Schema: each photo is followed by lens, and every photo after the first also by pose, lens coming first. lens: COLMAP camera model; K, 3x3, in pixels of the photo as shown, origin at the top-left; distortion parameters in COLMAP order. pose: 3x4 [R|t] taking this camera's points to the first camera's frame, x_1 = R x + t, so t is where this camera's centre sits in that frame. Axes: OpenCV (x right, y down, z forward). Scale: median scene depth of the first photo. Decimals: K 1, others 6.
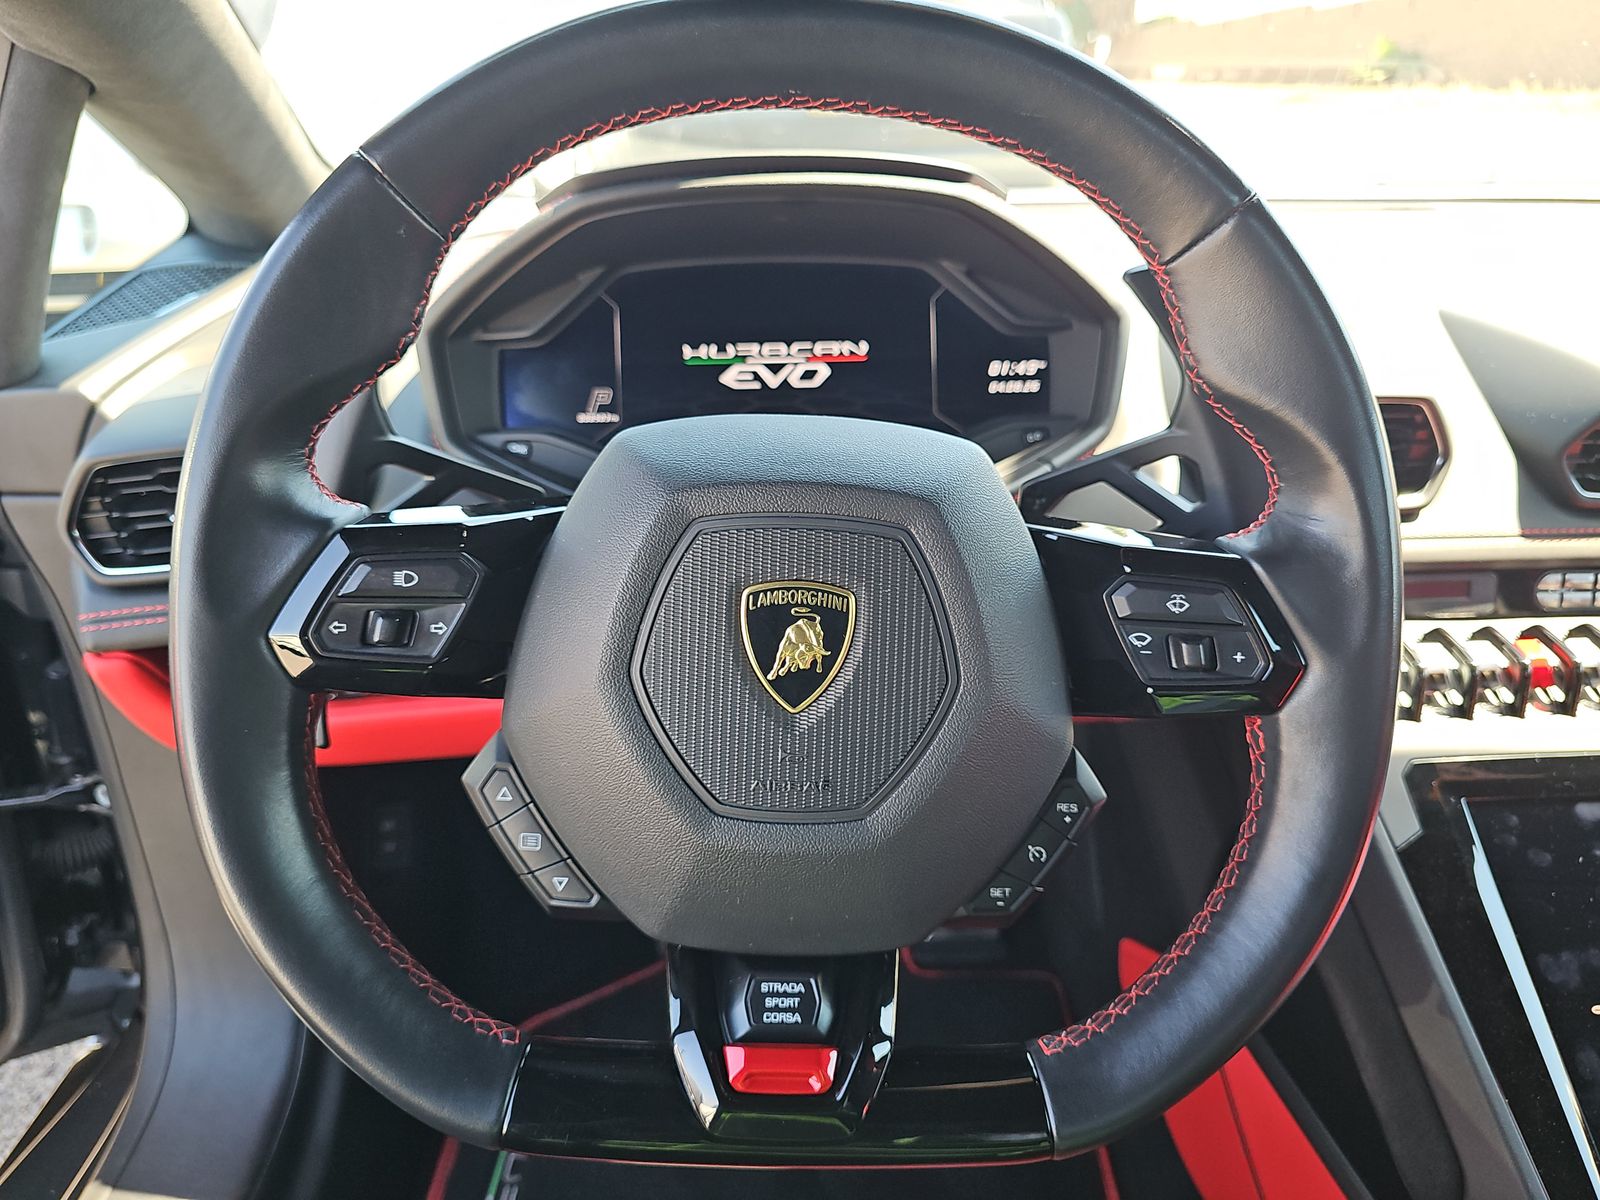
lens RADIAL K [[1157.3, 0, 800.1], [0, 1157.3, 602.5], [0, 0, 1]] dist [0.065918, -0.076613]
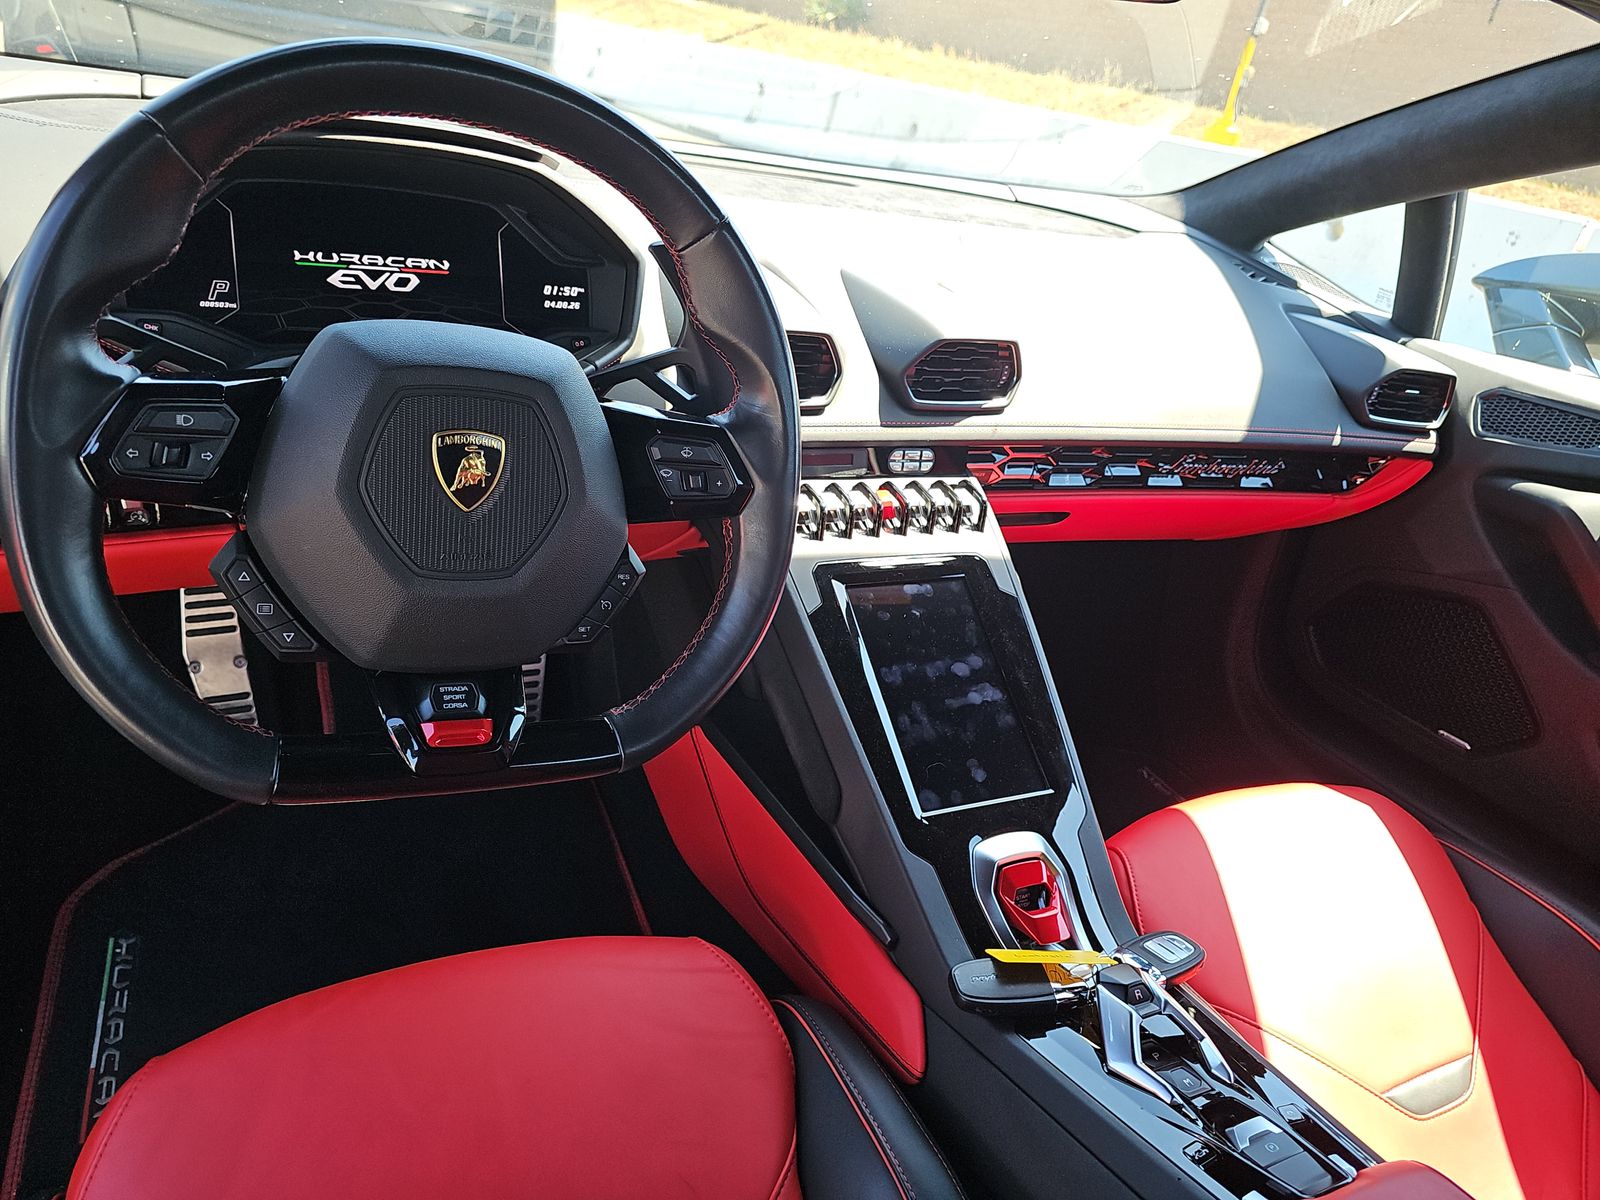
lens RADIAL K [[1157.3, 0, 800.1], [0, 1157.3, 602.5], [0, 0, 1]] dist [0.065918, -0.076613]
pose [[0.906015, -0.036609, 0.421659, -0.167325], [-0.000172, 0.996220, 0.086864, 0.048482], [-0.423245, -0.078773, 0.902584, -0.418412]]
